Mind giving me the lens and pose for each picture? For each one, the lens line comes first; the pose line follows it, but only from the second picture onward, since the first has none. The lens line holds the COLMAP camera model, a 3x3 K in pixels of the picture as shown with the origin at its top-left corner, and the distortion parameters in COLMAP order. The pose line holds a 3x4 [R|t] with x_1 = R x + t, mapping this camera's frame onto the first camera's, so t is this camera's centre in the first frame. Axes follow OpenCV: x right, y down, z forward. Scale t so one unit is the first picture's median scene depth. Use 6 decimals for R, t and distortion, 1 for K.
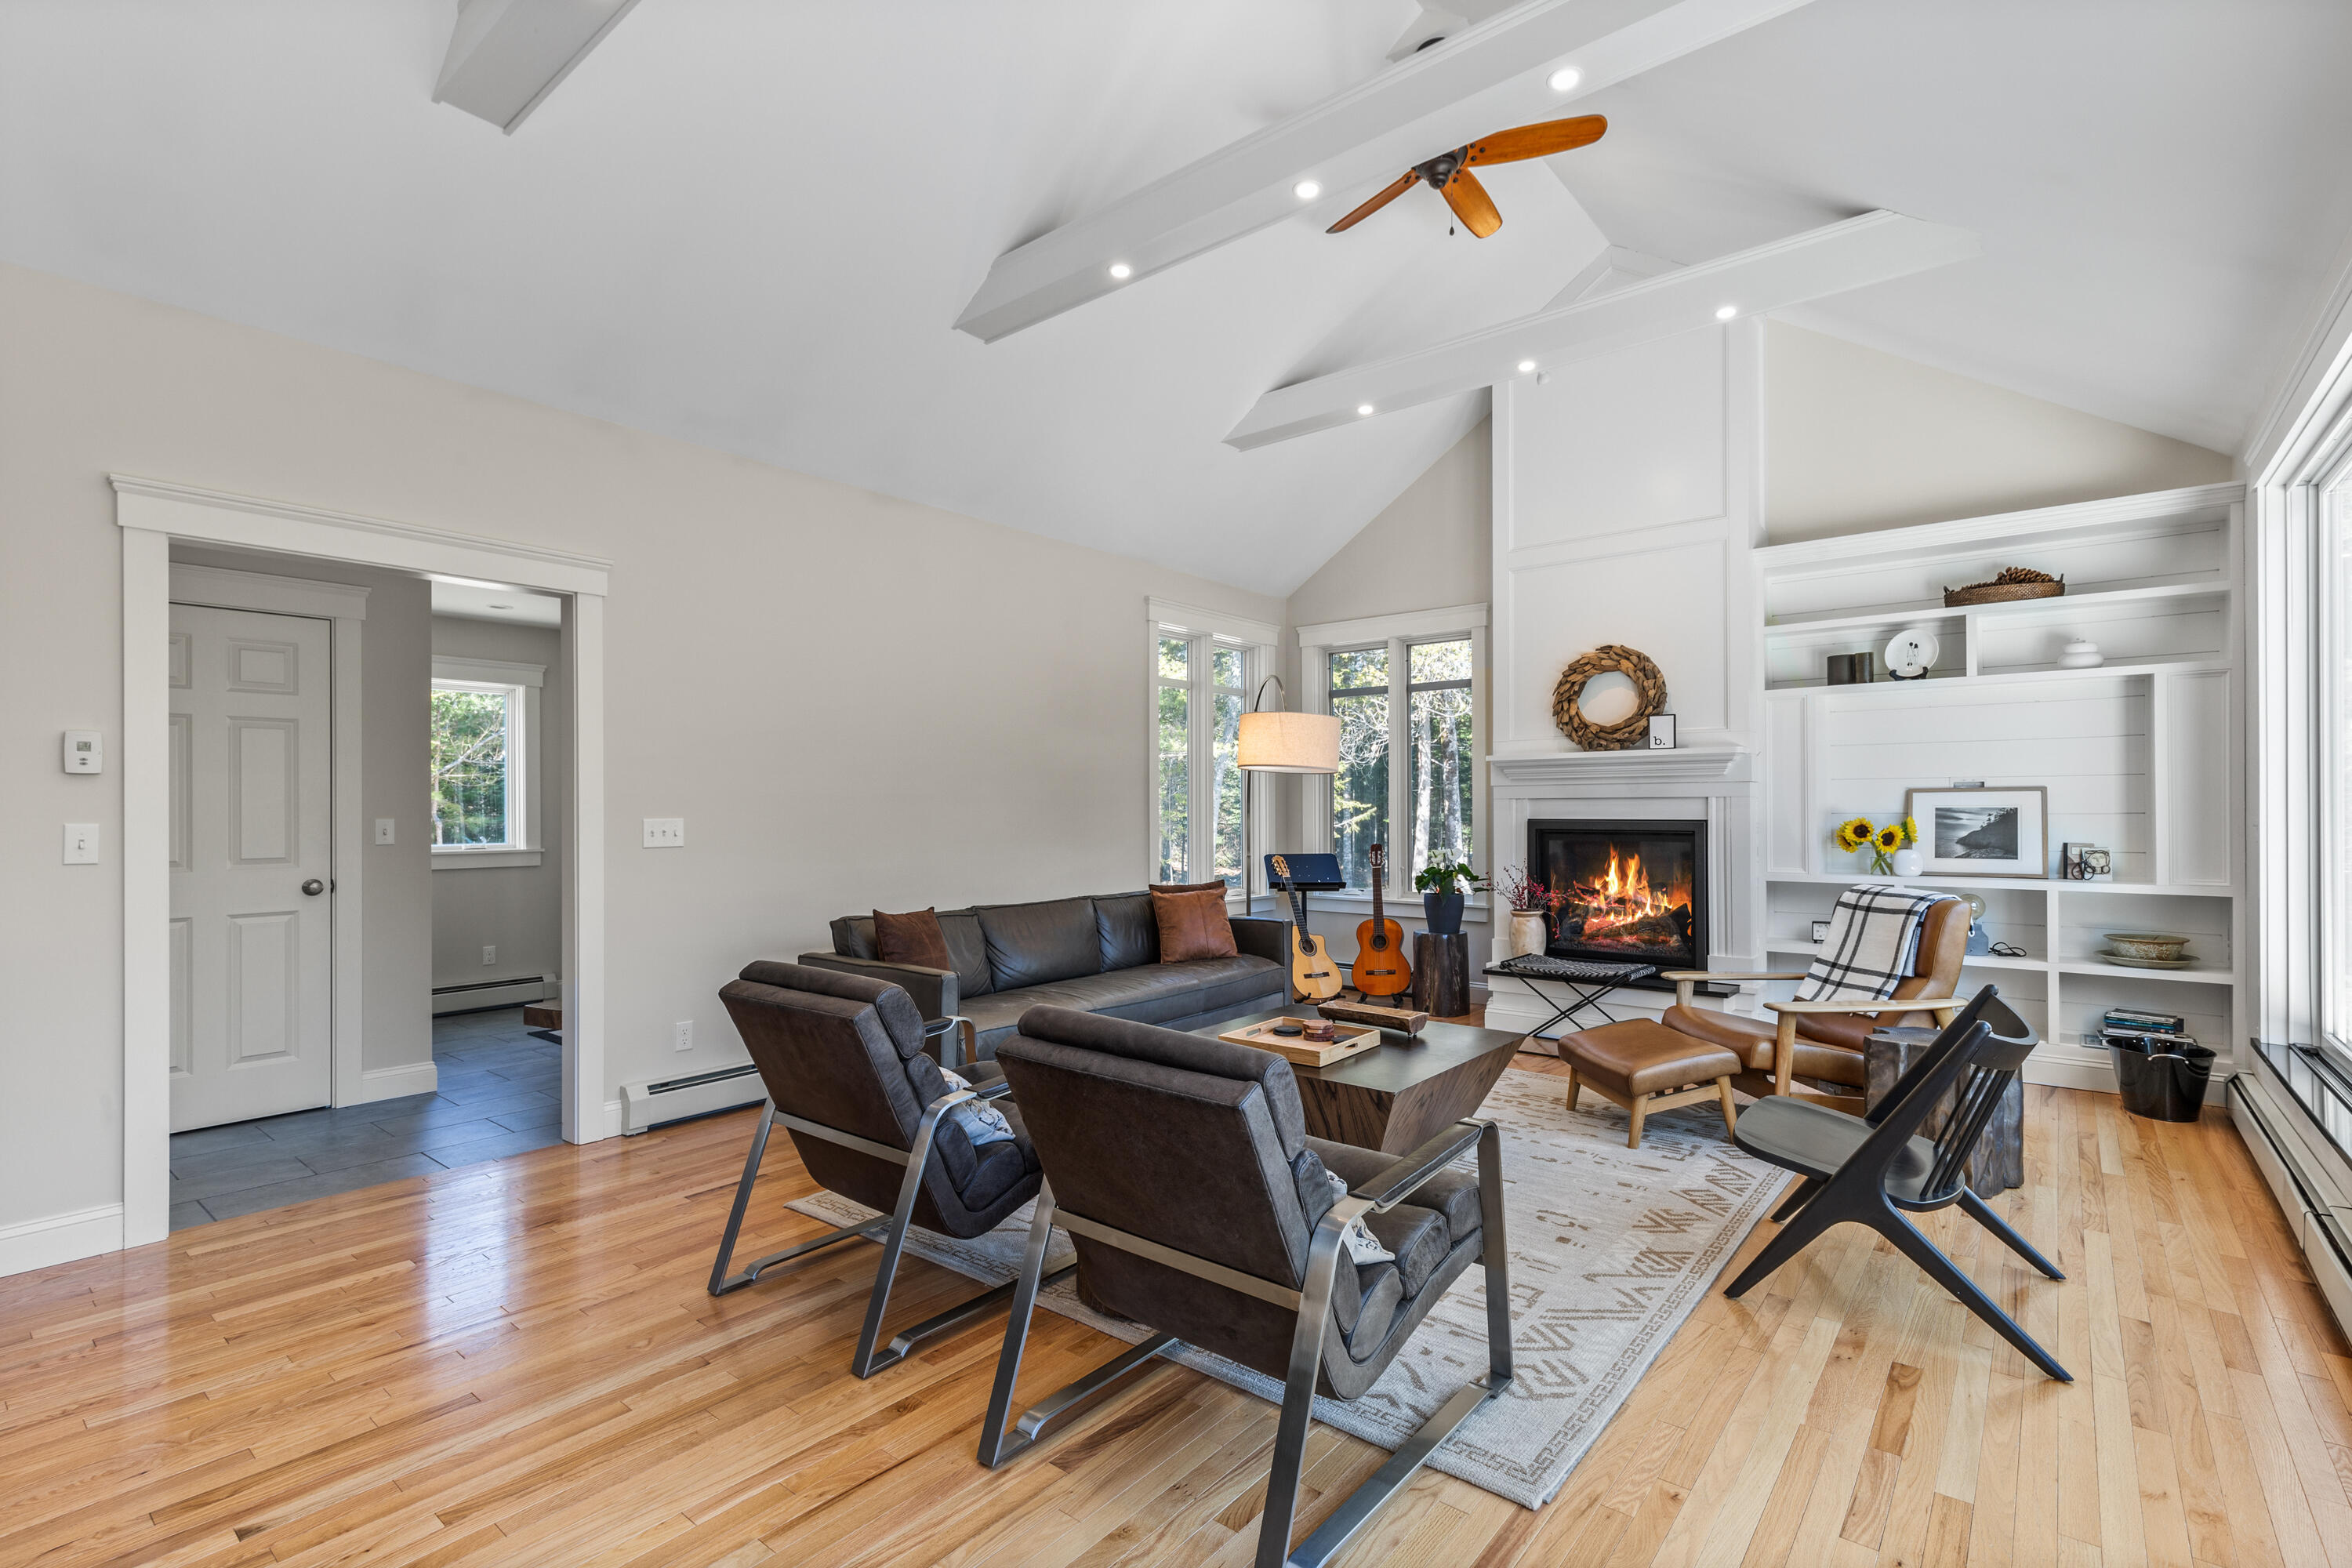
lens RADIAL K [[1070.2, 0, 1178.3], [0, 1070.2, 806.0], [0, 0, 1]] dist [0.012867, 0.000141]
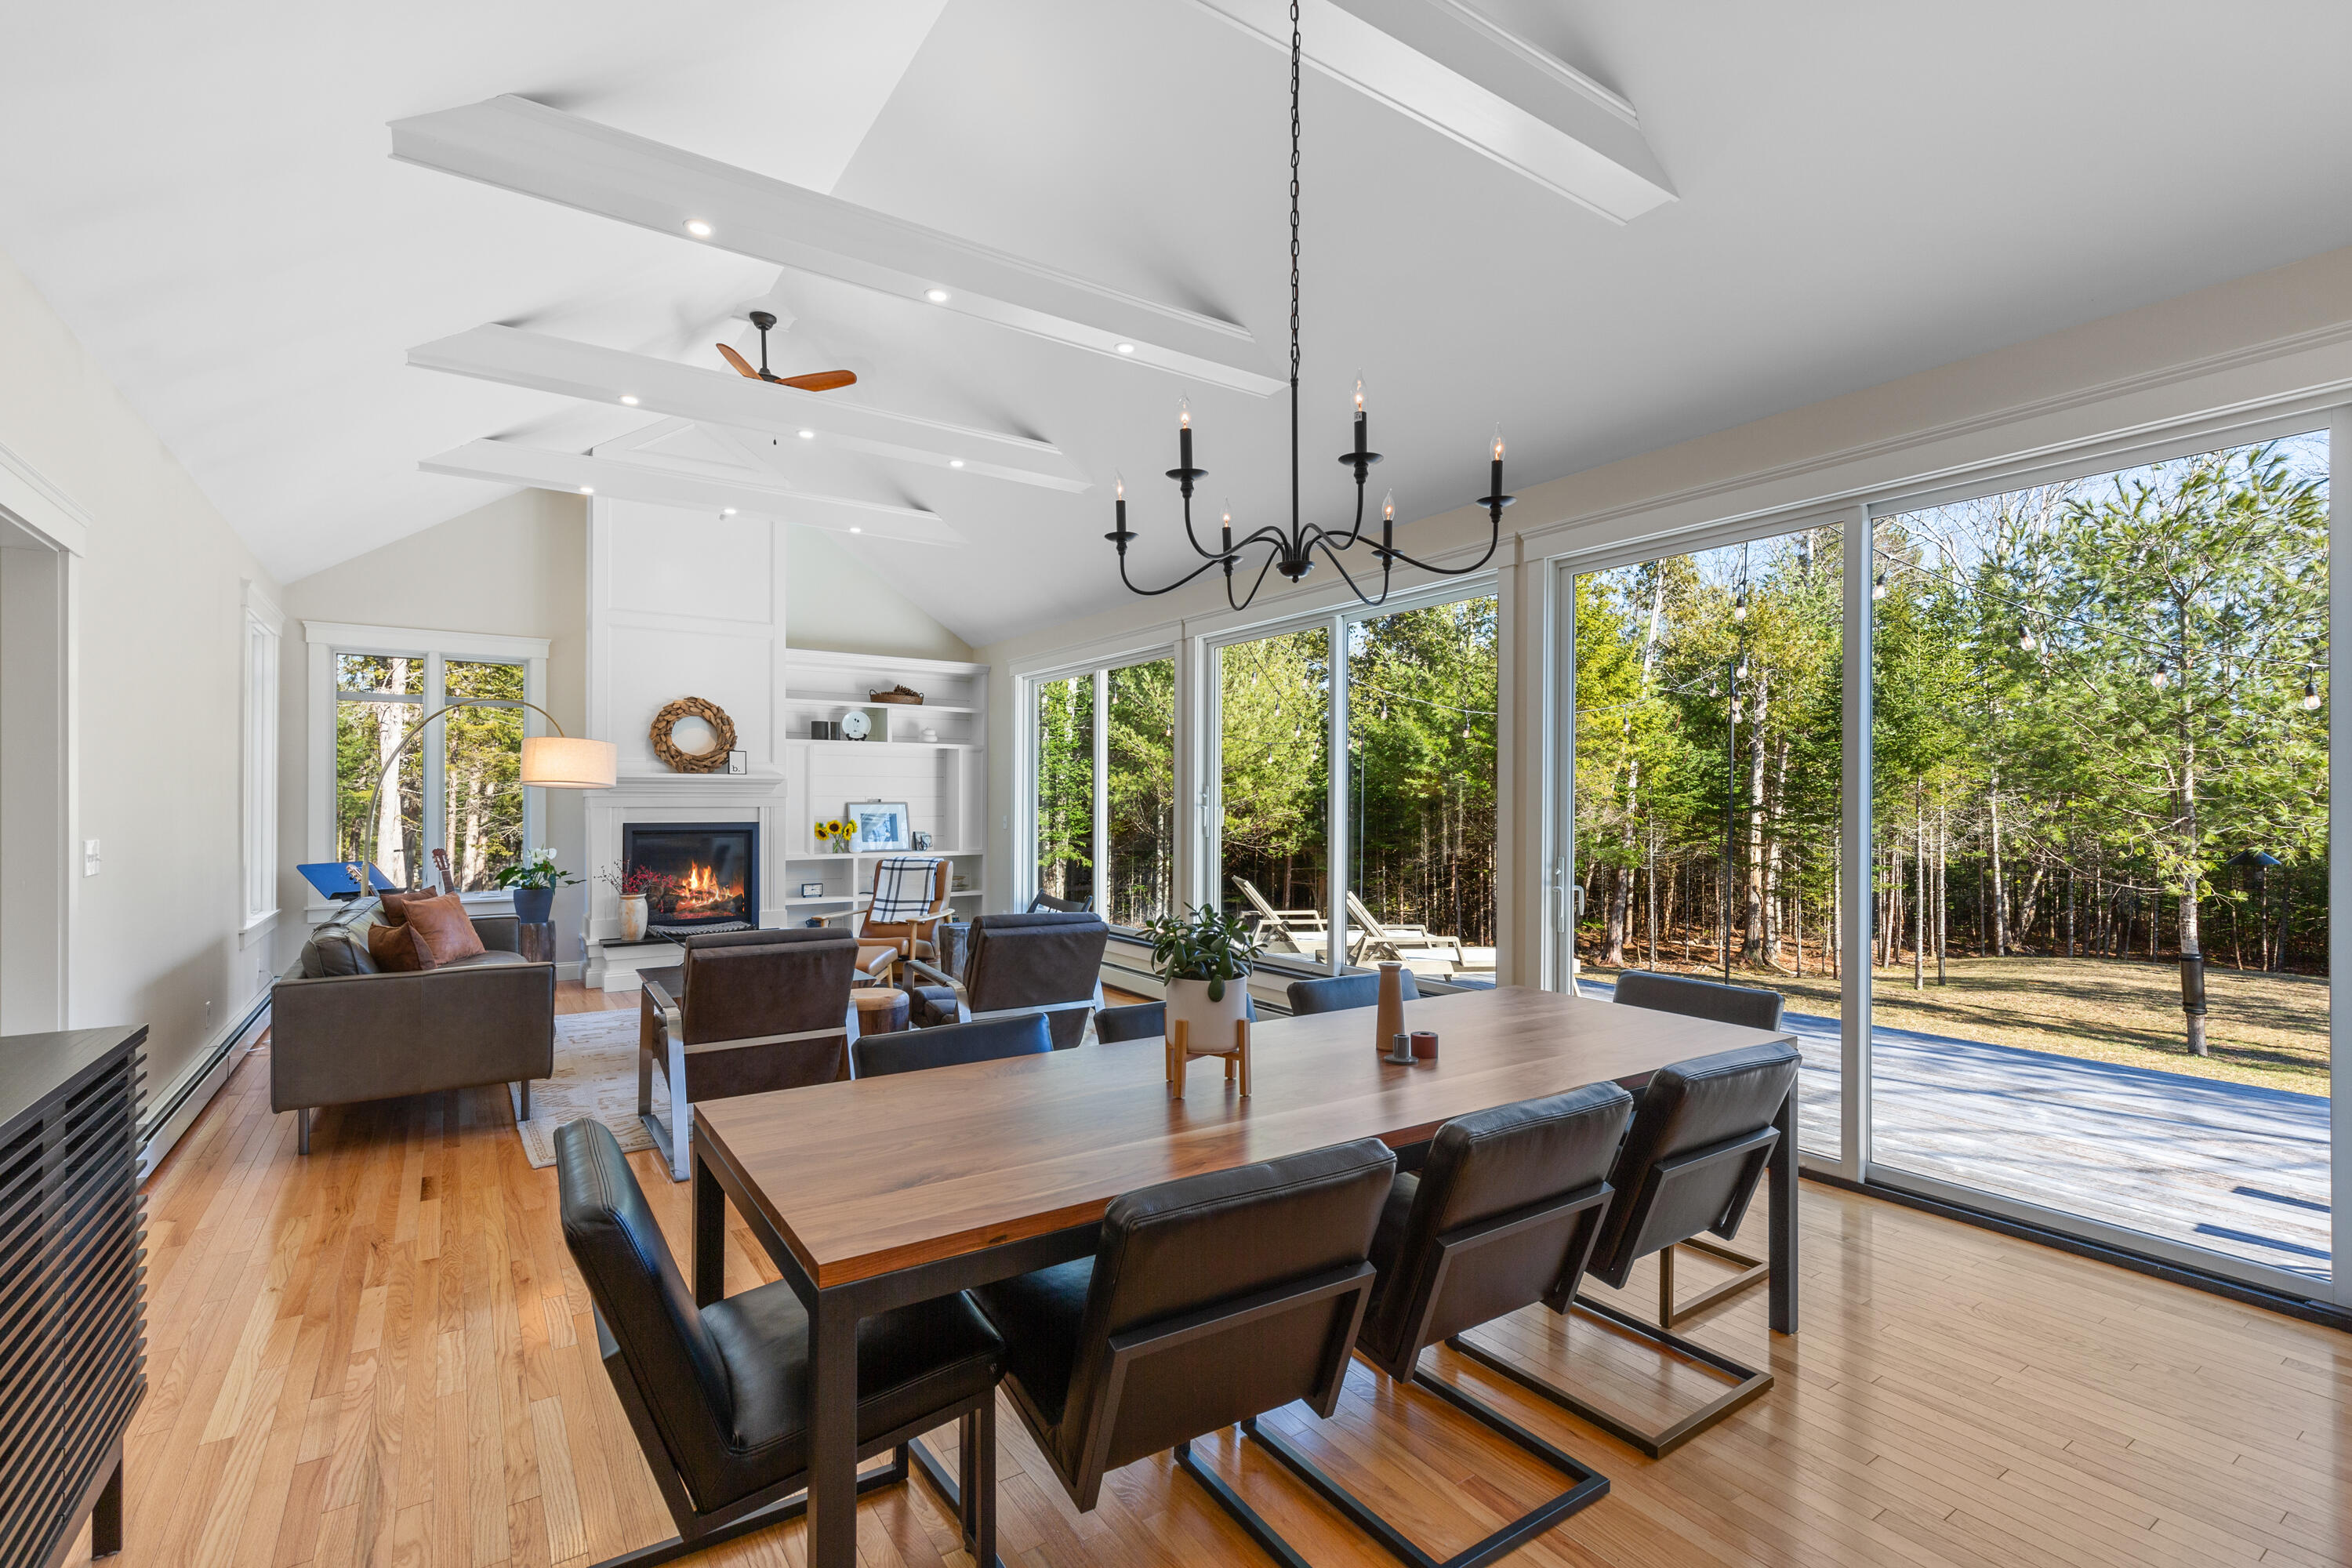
lens RADIAL K [[1070.2, 0, 1178.3], [0, 1070.2, 806.0], [0, 0, 1]] dist [0.012867, 0.000141]
pose [[0.289893, 0.000086, 0.957059, -0.777626], [-0.006381, 0.999978, 0.001843, -0.016327], [-0.957038, -0.006641, 0.289887, -0.003315]]
